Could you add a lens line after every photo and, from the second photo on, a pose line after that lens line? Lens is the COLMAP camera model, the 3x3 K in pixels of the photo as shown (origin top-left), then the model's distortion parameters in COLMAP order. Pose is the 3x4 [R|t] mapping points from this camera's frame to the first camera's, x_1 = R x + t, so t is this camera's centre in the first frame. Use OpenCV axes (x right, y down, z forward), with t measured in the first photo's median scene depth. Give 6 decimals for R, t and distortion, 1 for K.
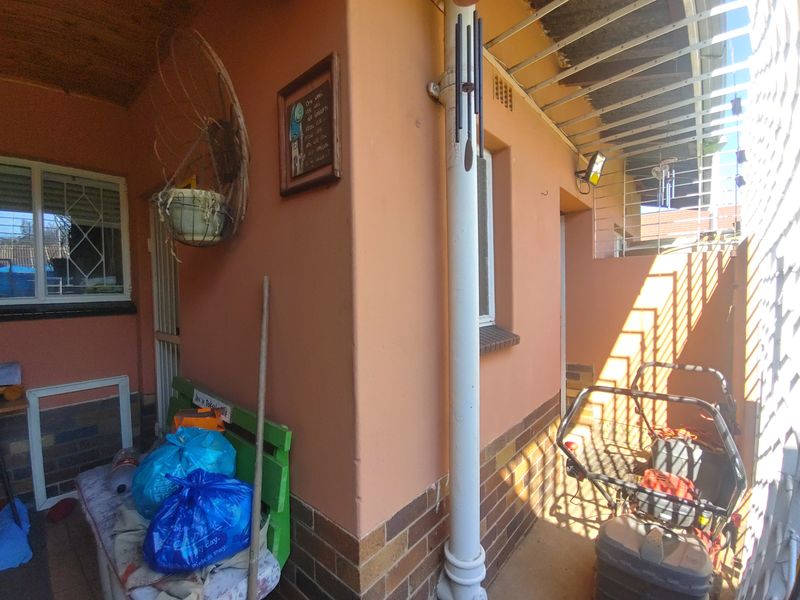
lens RADIAL K [[340.2, 0, 400.0], [0, 340.2, 300.0], [0, 0, 1]] dist [0.037841, -0.026377]
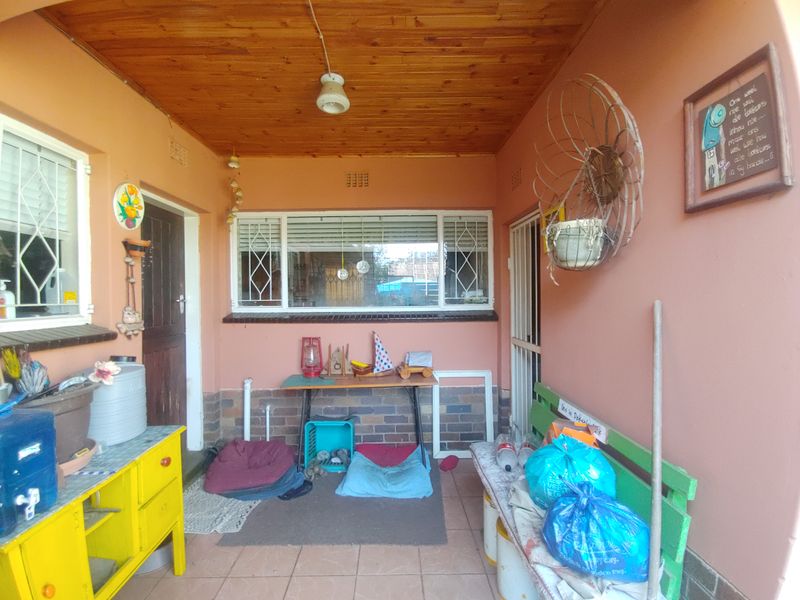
lens RADIAL K [[351.5, 0, 400.0], [0, 351.5, 300.0], [0, 0, 1]] dist [-0.001658, -0.000642]
pose [[0.665508, 0.013841, -0.746262, -0.143972], [-0.016723, 0.999854, 0.003632, -0.063027], [0.746203, 0.010063, 0.665642, -0.152751]]
